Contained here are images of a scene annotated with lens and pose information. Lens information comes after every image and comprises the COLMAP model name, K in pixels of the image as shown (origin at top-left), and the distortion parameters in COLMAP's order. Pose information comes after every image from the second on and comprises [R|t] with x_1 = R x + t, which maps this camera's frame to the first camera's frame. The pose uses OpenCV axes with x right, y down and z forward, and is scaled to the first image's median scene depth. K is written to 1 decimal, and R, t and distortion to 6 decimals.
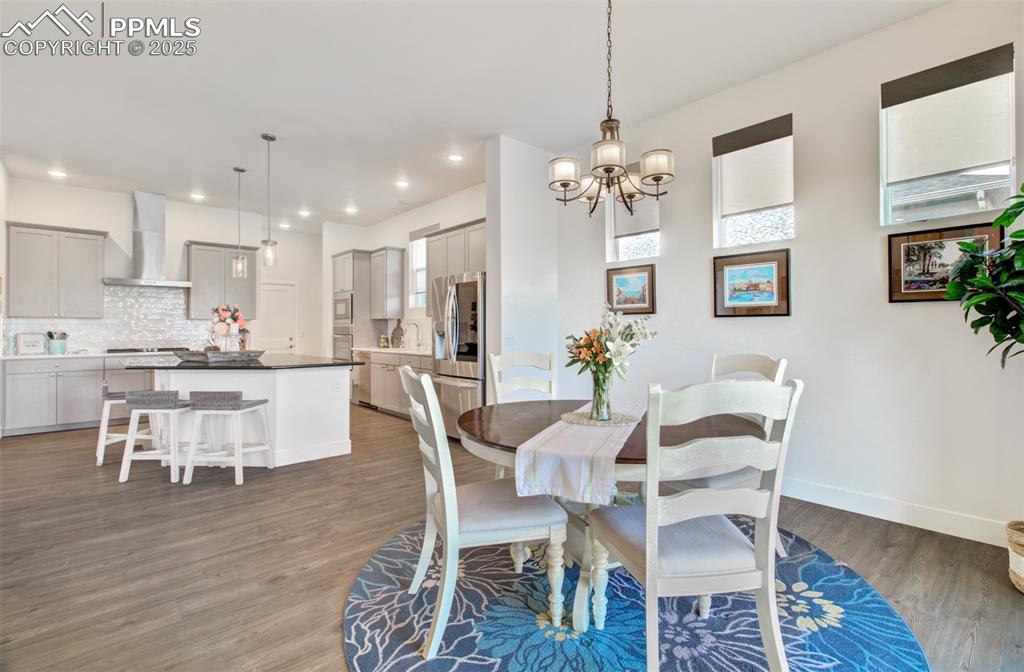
lens RADIAL K [[467.2, 0, 517.7], [0, 467.2, 325.1], [0, 0, 1]] dist [-0.001645, 0.000222]
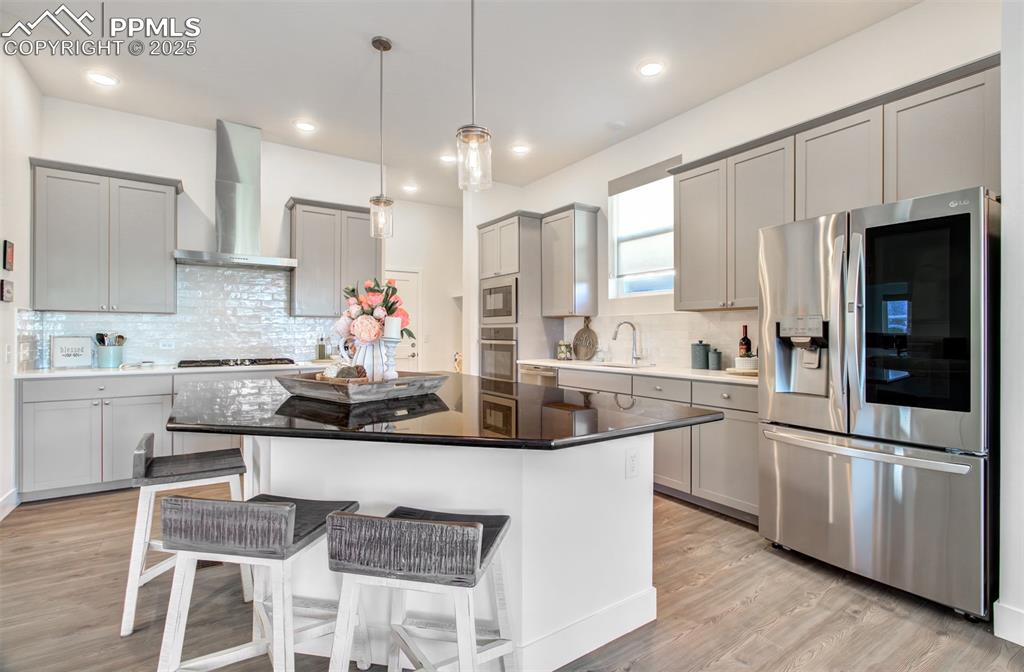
lens RADIAL K [[471.4, 0, 519.8], [0, 471.4, 331.7], [0, 0, 1]] dist [-0.008984, 0.000425]
pose [[0.989803, 0.003441, -0.142401, -0.298968], [-0.002643, 0.999980, 0.005793, 0.005650], [0.142418, -0.005358, 0.989792, 0.396768]]
